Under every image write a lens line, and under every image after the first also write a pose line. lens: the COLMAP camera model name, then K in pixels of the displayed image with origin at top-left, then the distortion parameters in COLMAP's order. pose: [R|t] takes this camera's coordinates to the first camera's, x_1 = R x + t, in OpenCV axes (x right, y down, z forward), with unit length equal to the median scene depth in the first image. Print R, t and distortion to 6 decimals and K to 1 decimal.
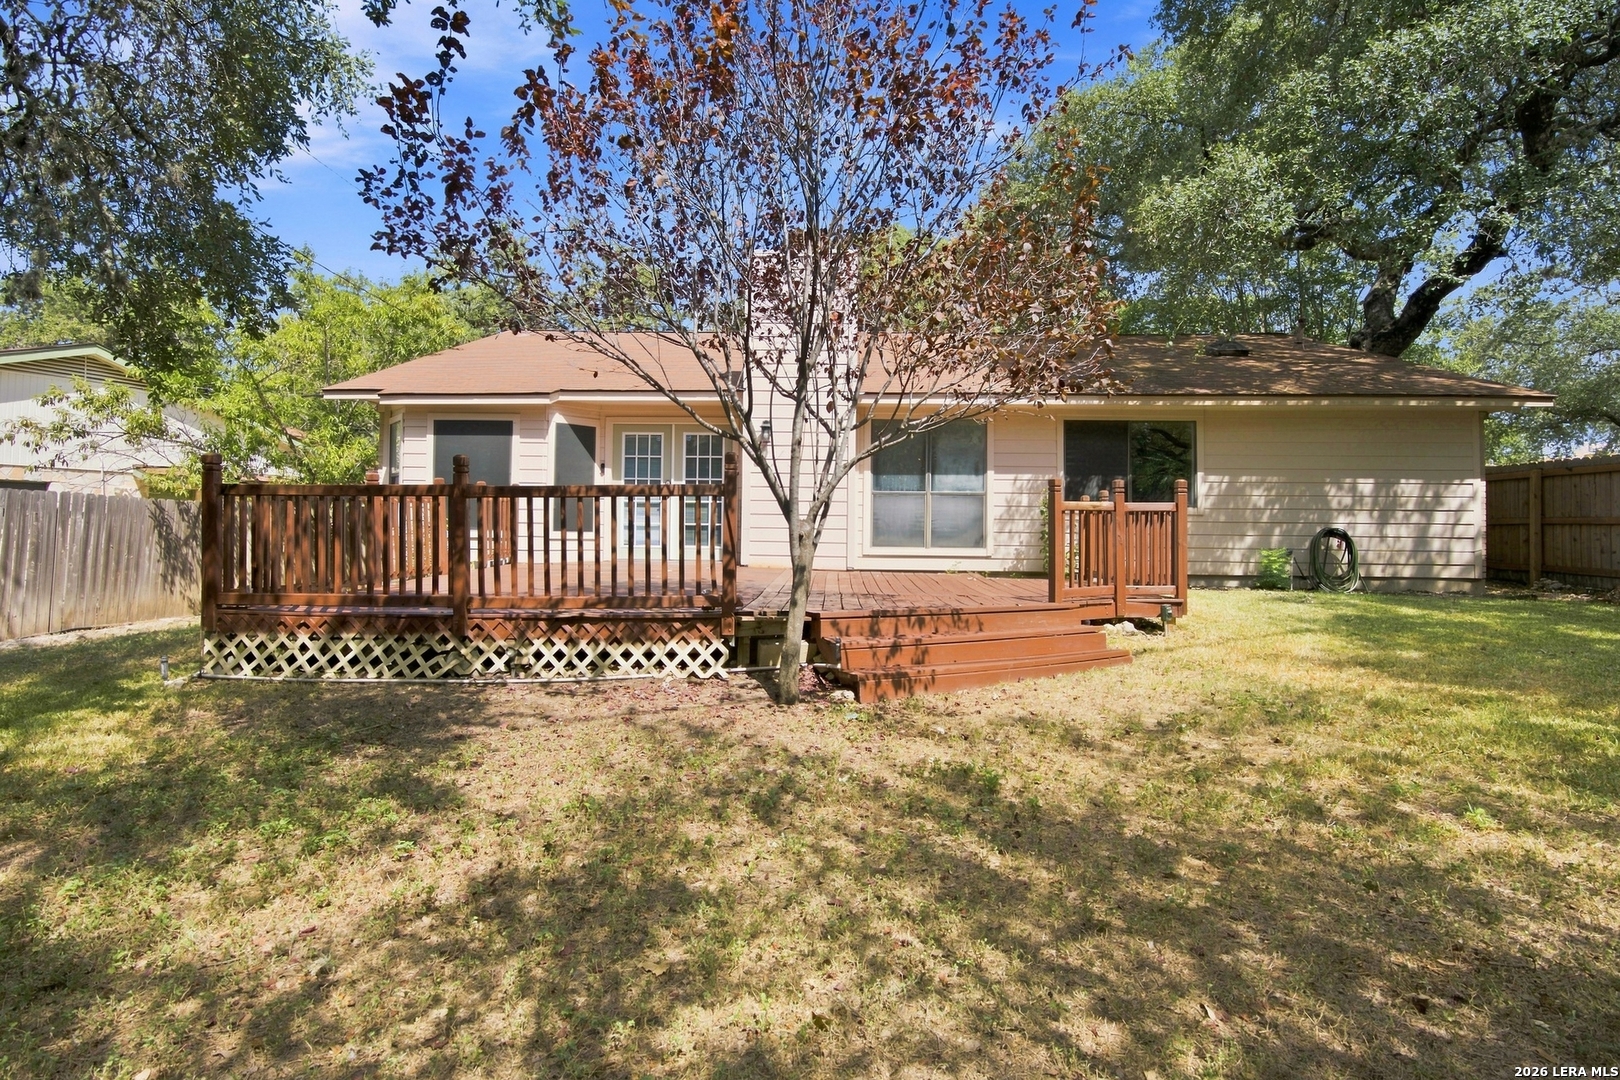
lens RADIAL K [[721.4, 0, 808.9], [0, 721.4, 532.0], [0, 0, 1]] dist [-0.002536, 0.000405]
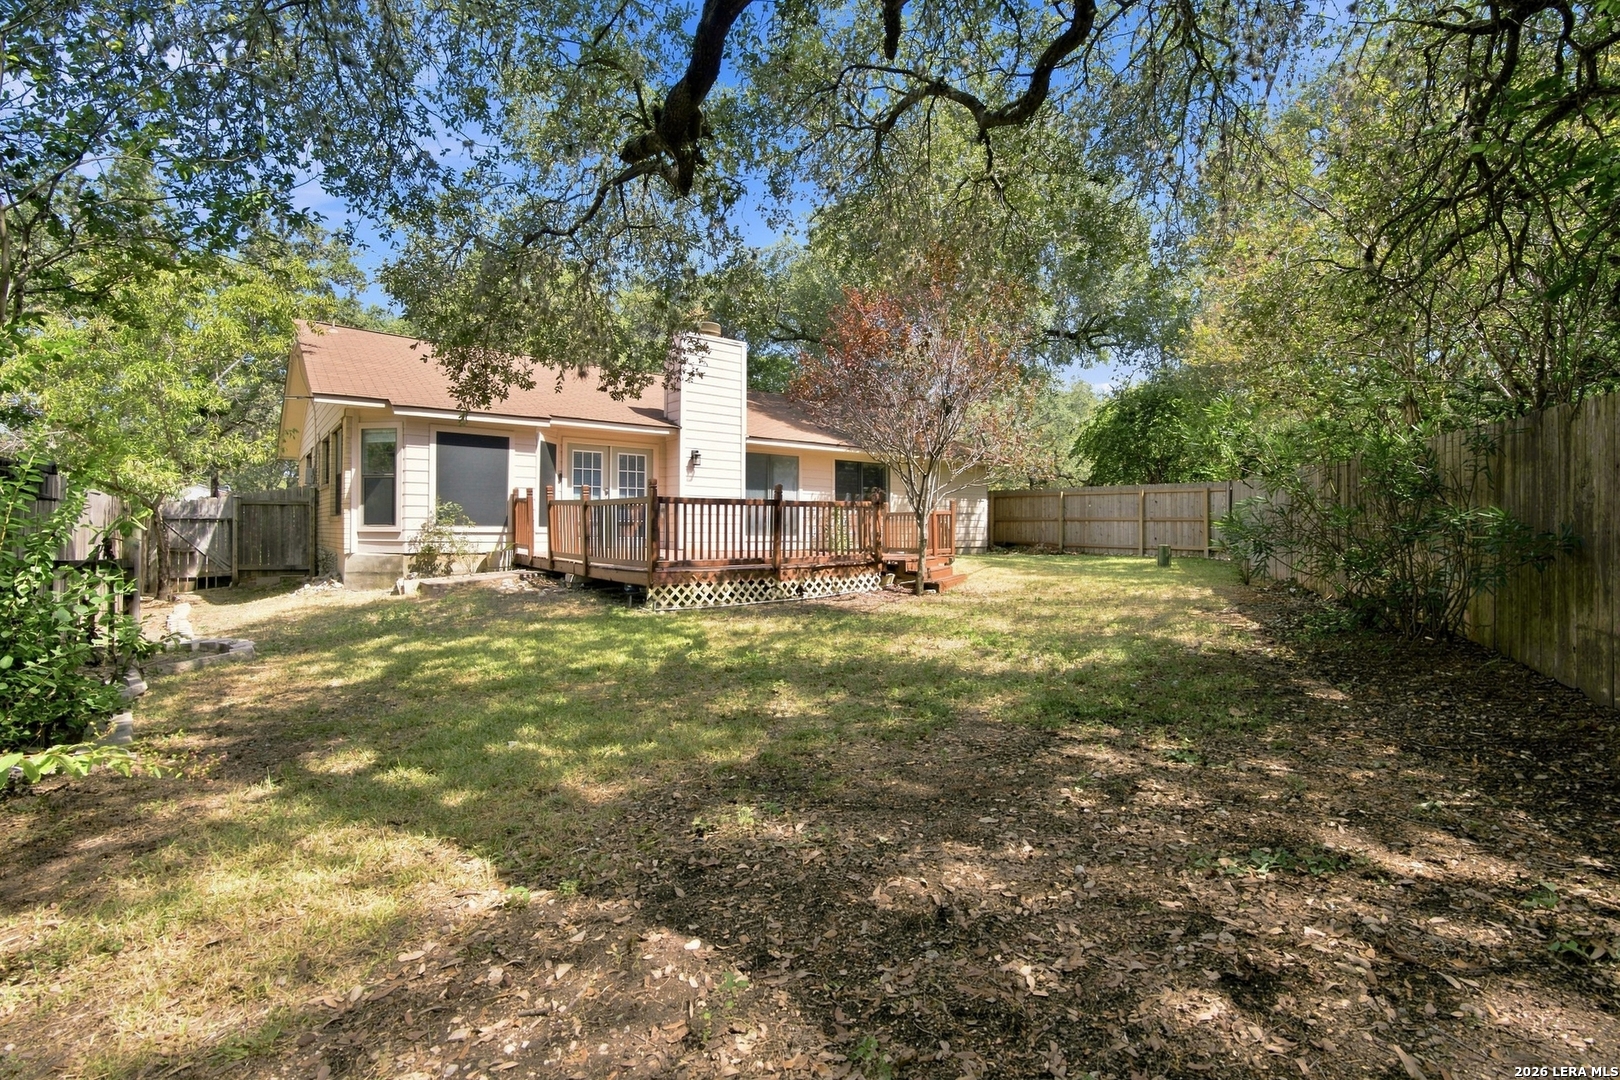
lens RADIAL K [[761.7, 0, 816.8], [0, 761.7, 532.8], [0, 0, 1]] dist [0.001403, 0.000095]
pose [[0.758102, -0.011777, 0.652029, -1.279971], [0.012266, 0.999918, 0.003799, 0.011834], [-0.652020, 0.005118, 0.758184, -0.453102]]
